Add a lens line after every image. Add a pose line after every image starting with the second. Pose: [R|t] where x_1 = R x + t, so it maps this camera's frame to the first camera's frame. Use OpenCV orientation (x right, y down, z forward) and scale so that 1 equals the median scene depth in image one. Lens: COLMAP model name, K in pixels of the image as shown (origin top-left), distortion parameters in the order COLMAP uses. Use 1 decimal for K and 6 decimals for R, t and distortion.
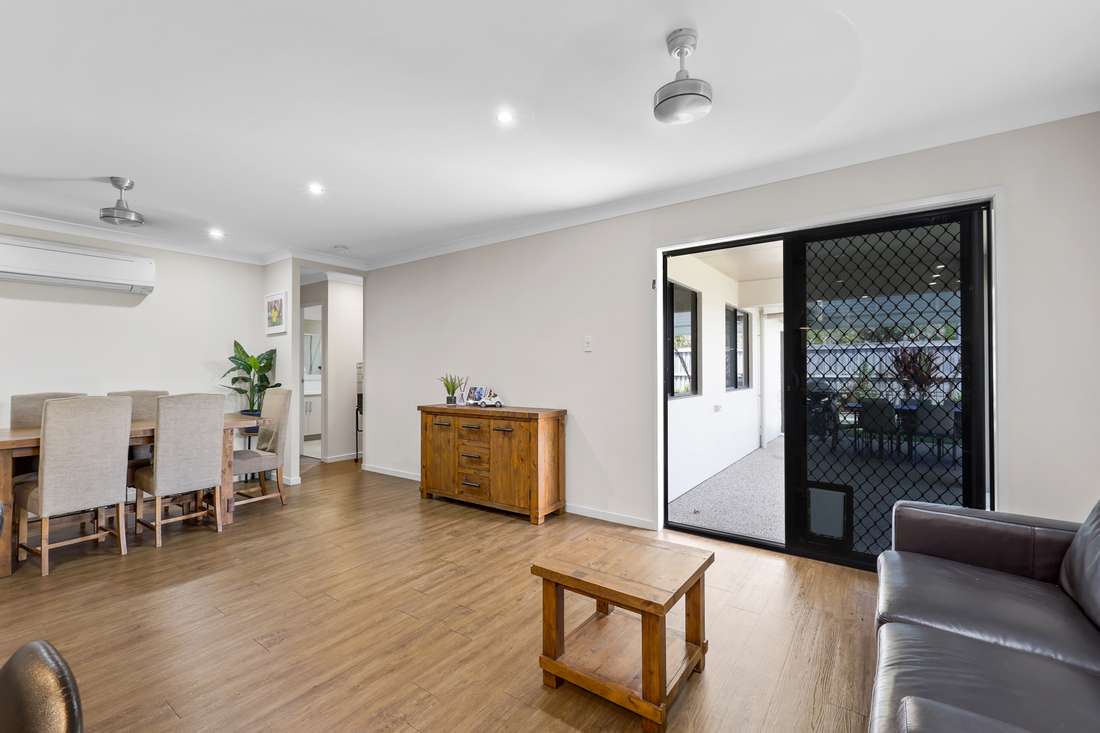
lens RADIAL K [[506.8, 0, 550.0], [0, 506.8, 366.5], [0, 0, 1]] dist [0.000811, 0.000042]
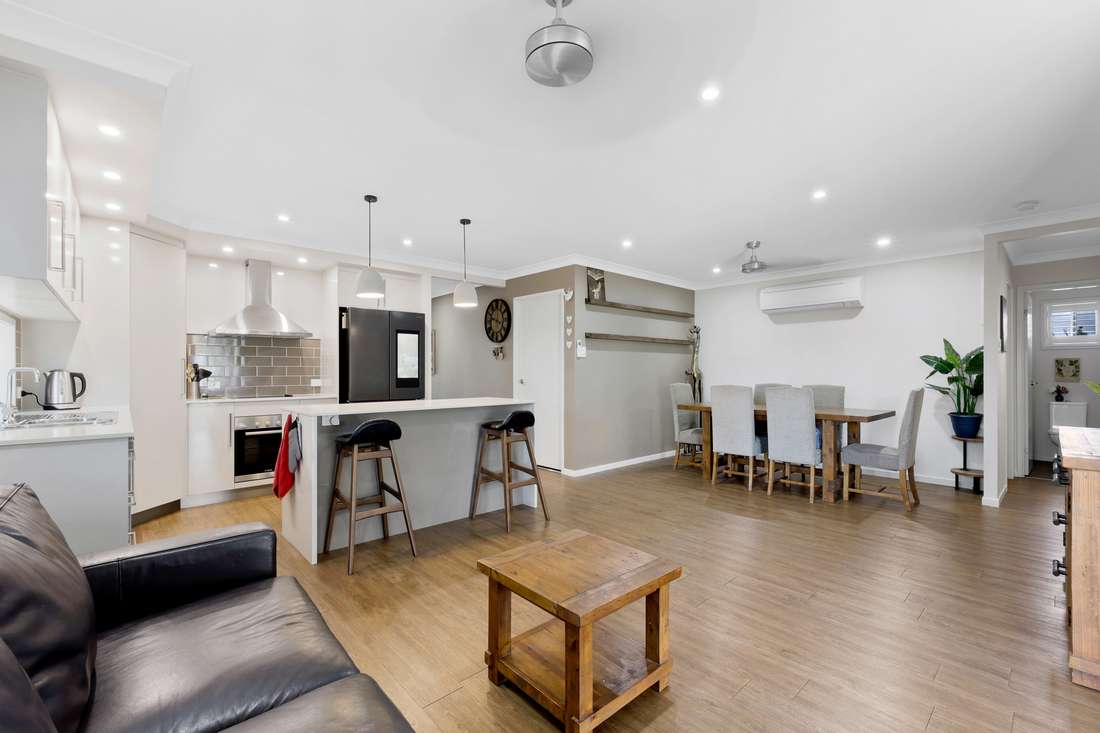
lens RADIAL K [[462.3, 0, 544.5], [0, 462.3, 367.8], [0, 0, 1]] dist [0.000362, 0.000133]
pose [[-0.240302, -0.003599, -0.970692, 0.632232], [0.002023, 0.999989, -0.004208, 0.008671], [0.970696, -0.002975, -0.240292, 0.719294]]
